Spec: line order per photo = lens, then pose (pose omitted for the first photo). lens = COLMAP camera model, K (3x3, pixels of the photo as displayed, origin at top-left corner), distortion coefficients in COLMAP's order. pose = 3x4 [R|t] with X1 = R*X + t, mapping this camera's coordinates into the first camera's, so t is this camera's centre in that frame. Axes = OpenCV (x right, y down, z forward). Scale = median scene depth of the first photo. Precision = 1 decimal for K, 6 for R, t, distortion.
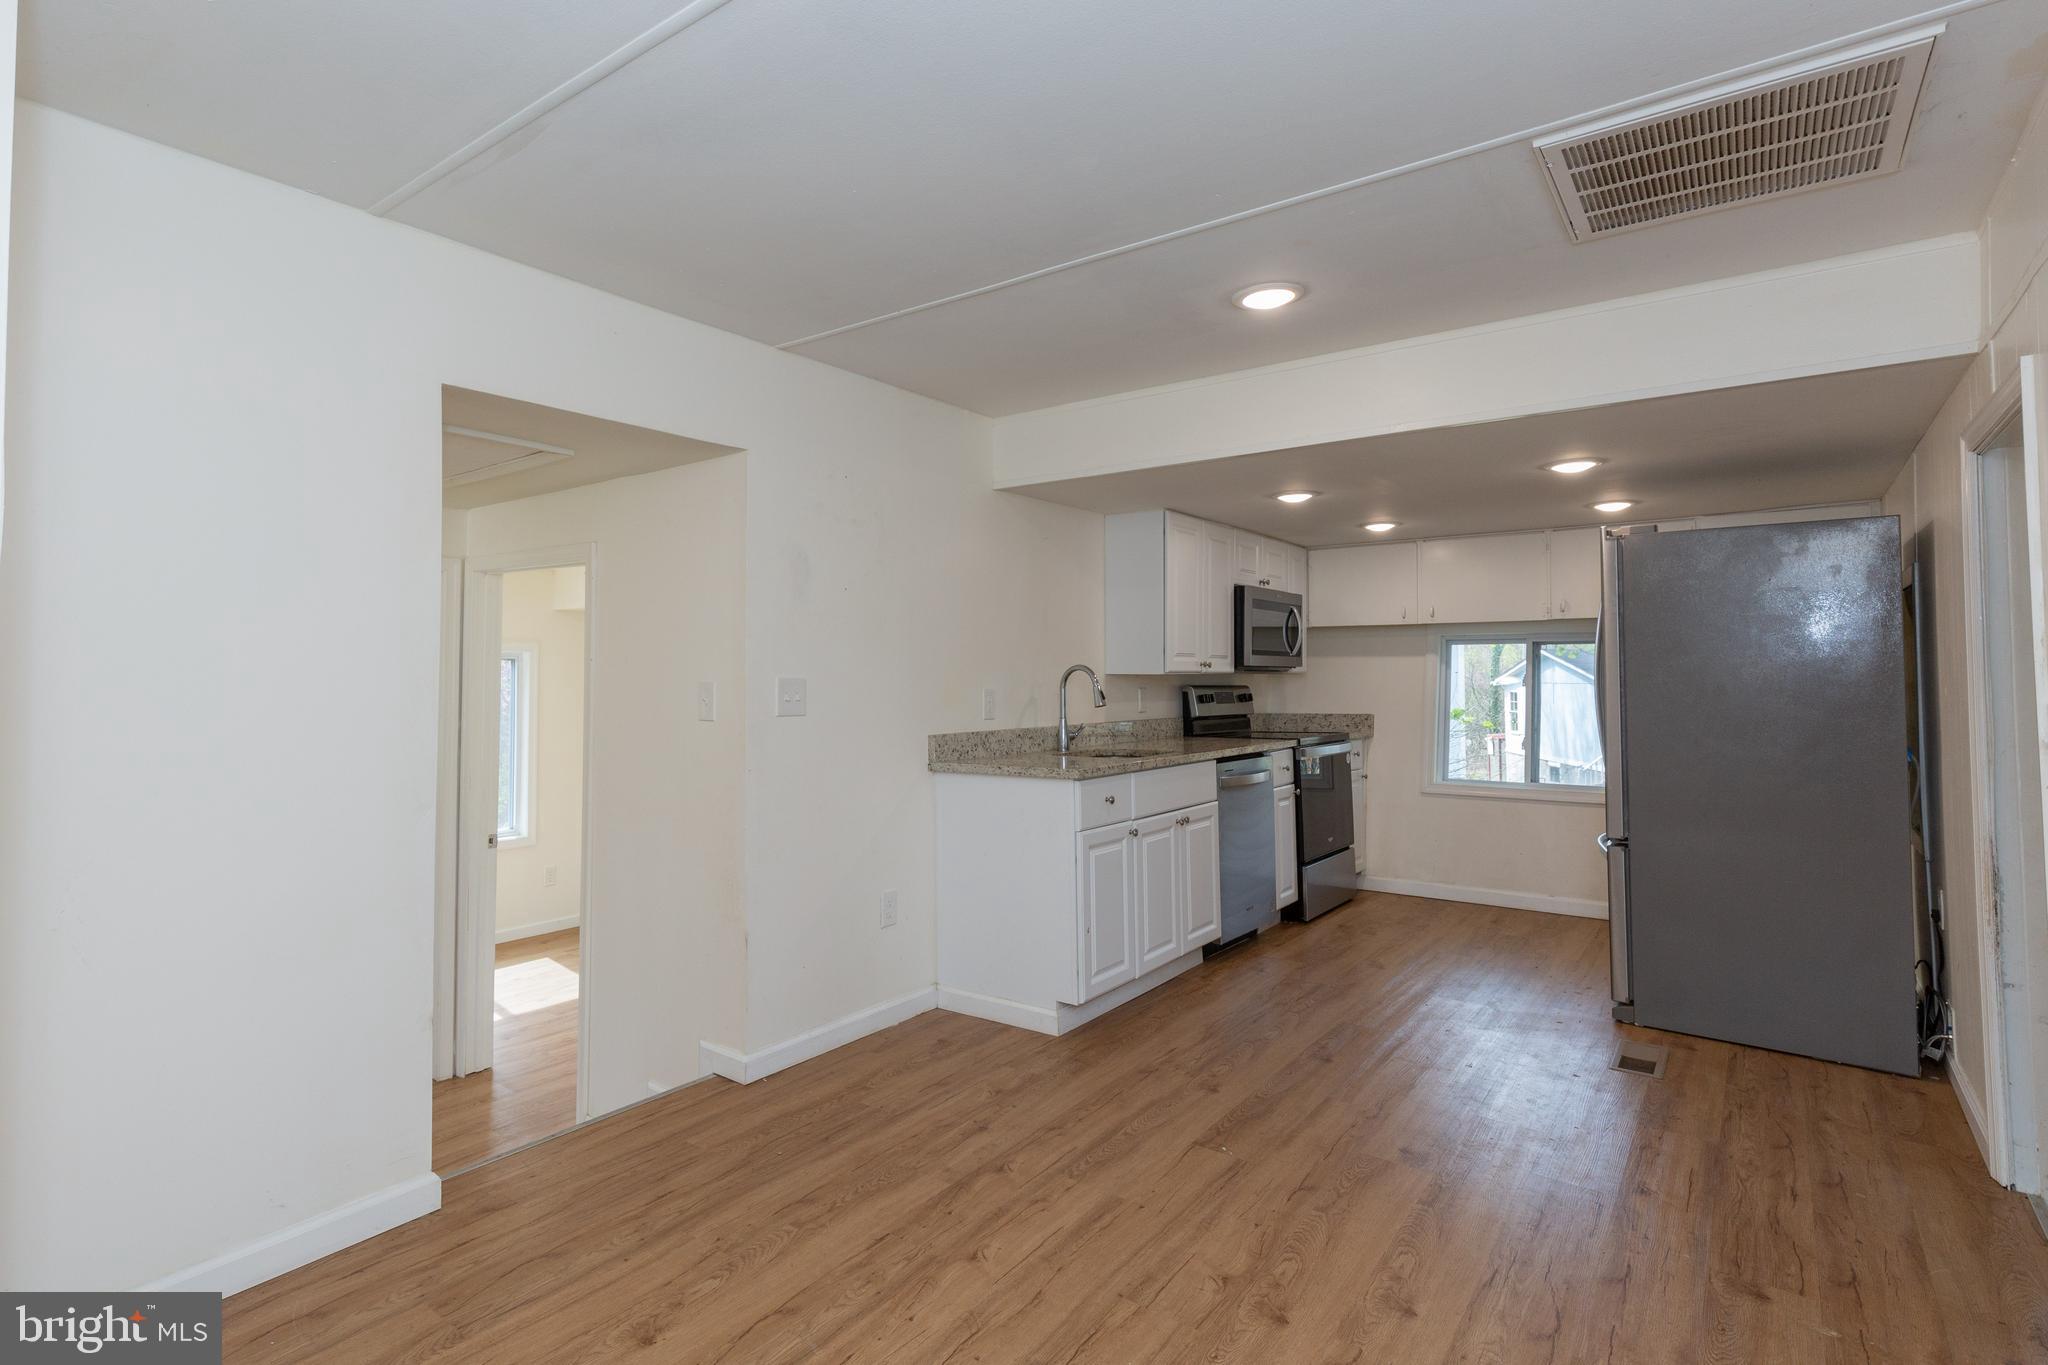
lens RADIAL K [[1019.8, 0, 905.1], [0, 1019.8, 640.9], [0, 0, 1]] dist [-0.000317, 0.000749]
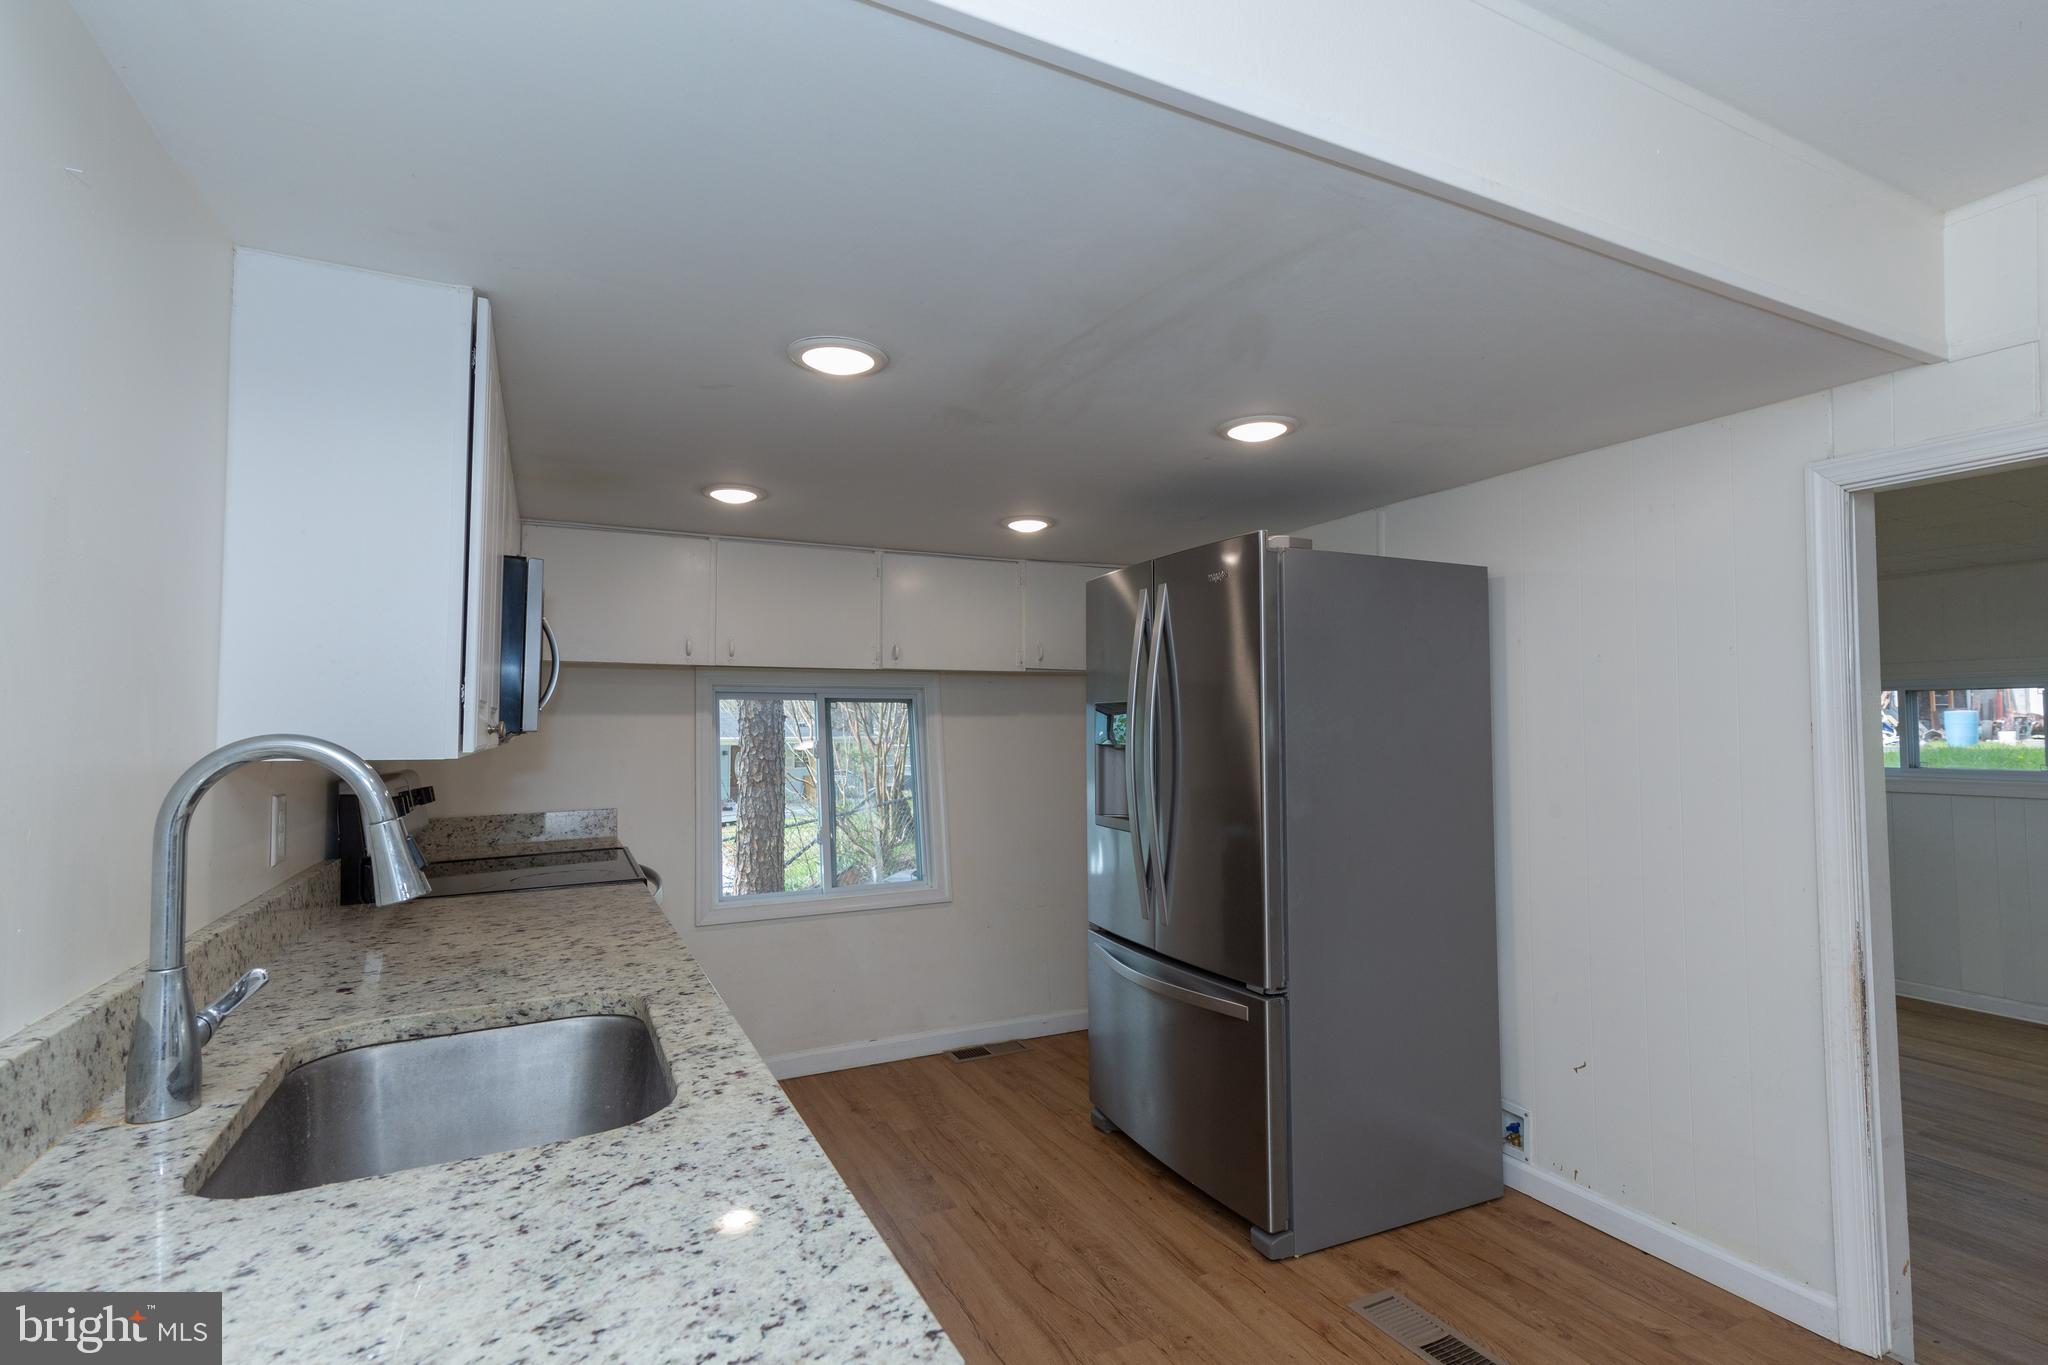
lens RADIAL K [[948.3, 0, 1029.0], [0, 948.3, 680.1], [0, 0, 1]] dist [0.005531, 0.000695]
pose [[0.385132, 0.047490, 0.921639, 0.052912], [-0.025454, 0.998842, -0.040831, 0.025560], [-0.922510, -0.007734, 0.385895, 1.203391]]
